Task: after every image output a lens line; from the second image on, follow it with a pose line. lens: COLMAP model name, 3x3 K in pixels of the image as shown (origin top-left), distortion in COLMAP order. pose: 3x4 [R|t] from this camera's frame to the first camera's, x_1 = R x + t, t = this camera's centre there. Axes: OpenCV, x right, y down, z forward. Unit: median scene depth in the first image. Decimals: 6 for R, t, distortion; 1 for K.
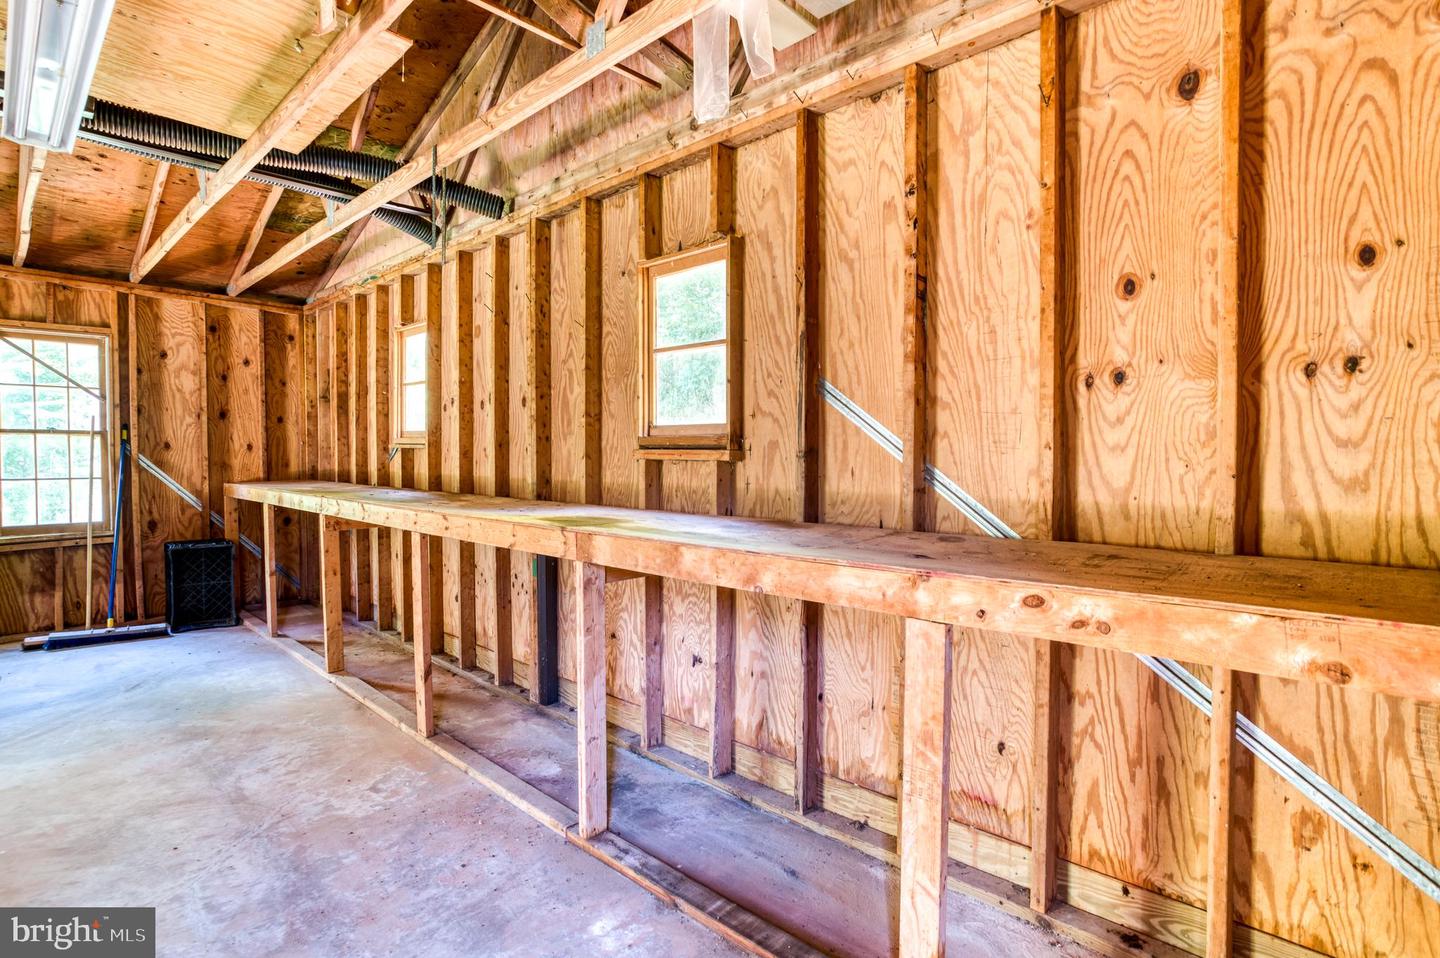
lens RADIAL K [[687.6, 0, 746.9], [0, 687.6, 470.1], [0, 0, 1]] dist [0.000378, 0.000341]
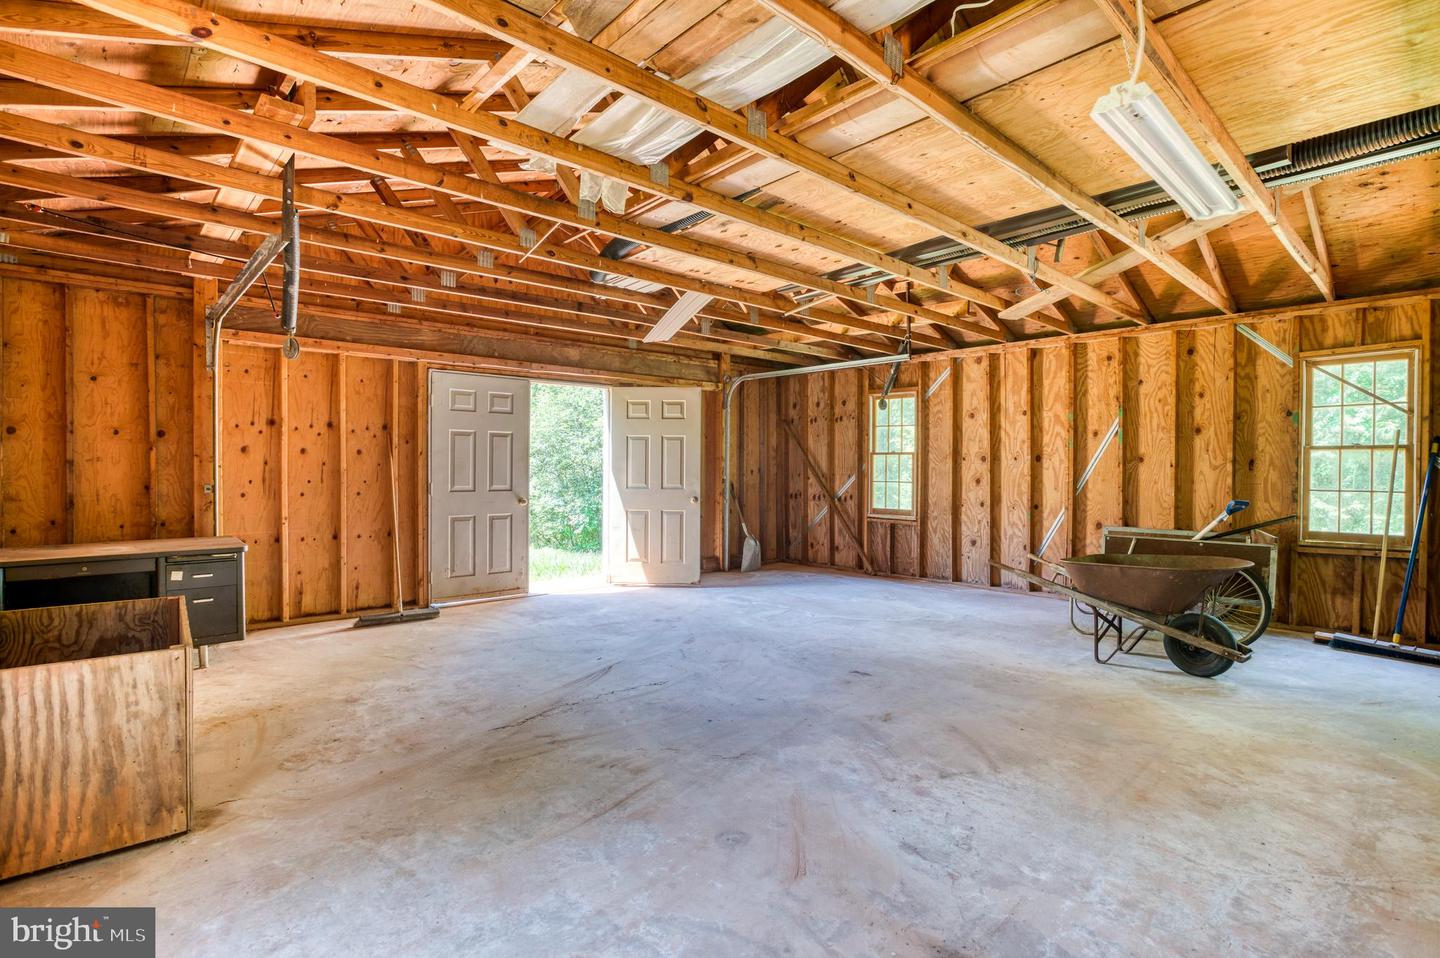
lens RADIAL K [[687.6, 0, 746.9], [0, 687.6, 470.1], [0, 0, 1]] dist [0.000378, 0.000341]
pose [[-0.062488, 0.002307, -0.998043, 0.120376], [-0.023580, 0.999715, 0.003788, -0.001758], [0.997767, 0.023771, -0.062416, 0.123305]]
